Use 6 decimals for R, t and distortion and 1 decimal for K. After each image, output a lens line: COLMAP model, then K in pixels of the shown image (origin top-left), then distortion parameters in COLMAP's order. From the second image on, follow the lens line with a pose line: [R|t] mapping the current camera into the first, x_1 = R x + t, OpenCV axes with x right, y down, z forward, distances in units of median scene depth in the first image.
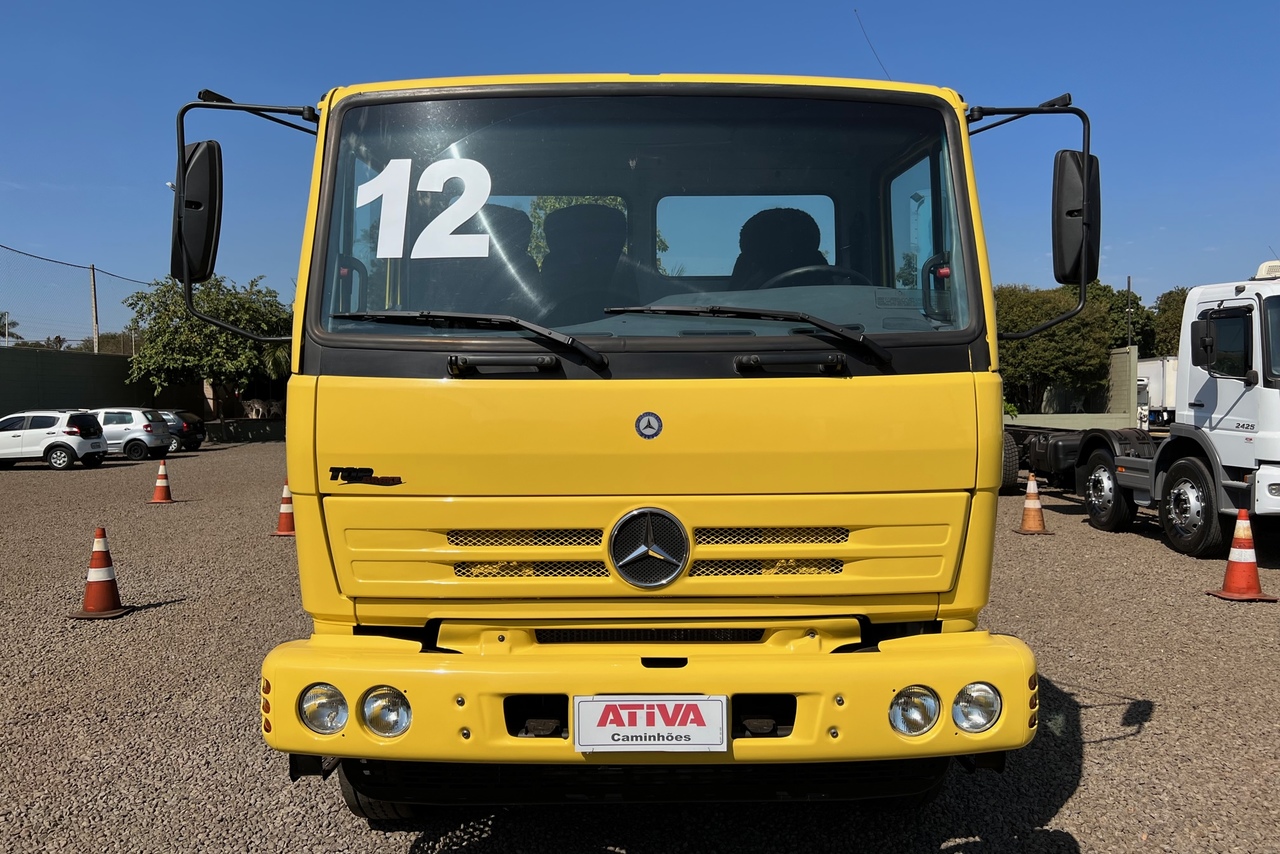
lens RADIAL K [[952.3, 0, 640.0], [0, 952.3, 427.0], [0, 0, 1]] dist [0.057403, -0.075327]
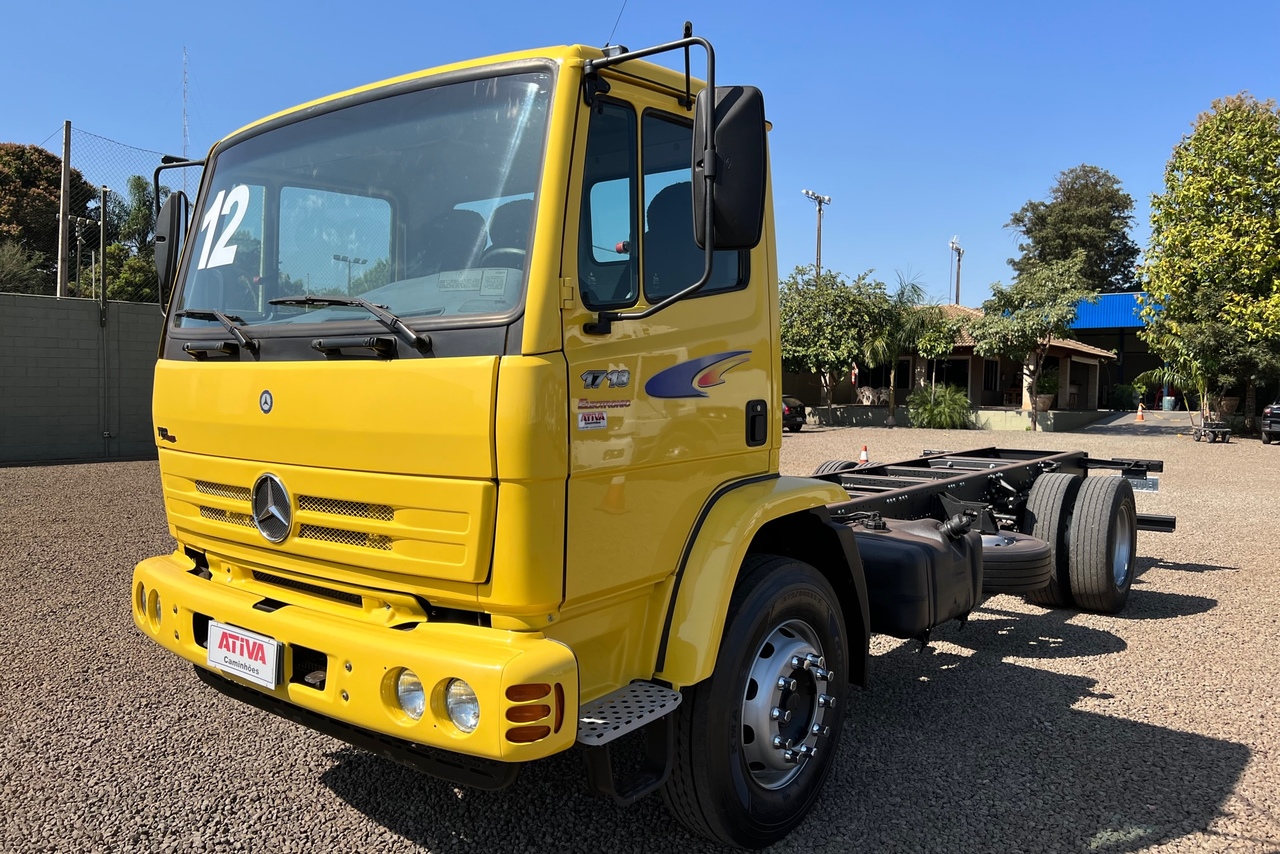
lens RADIAL K [[952.3, 0, 640.0], [0, 952.3, 427.0], [0, 0, 1]] dist [0.057403, -0.075327]
pose [[0.782628, 0.042712, -0.621023, 1.056917], [-0.035669, 0.999081, 0.023763, -0.014692], [0.621467, 0.003554, 0.783432, 0.353687]]
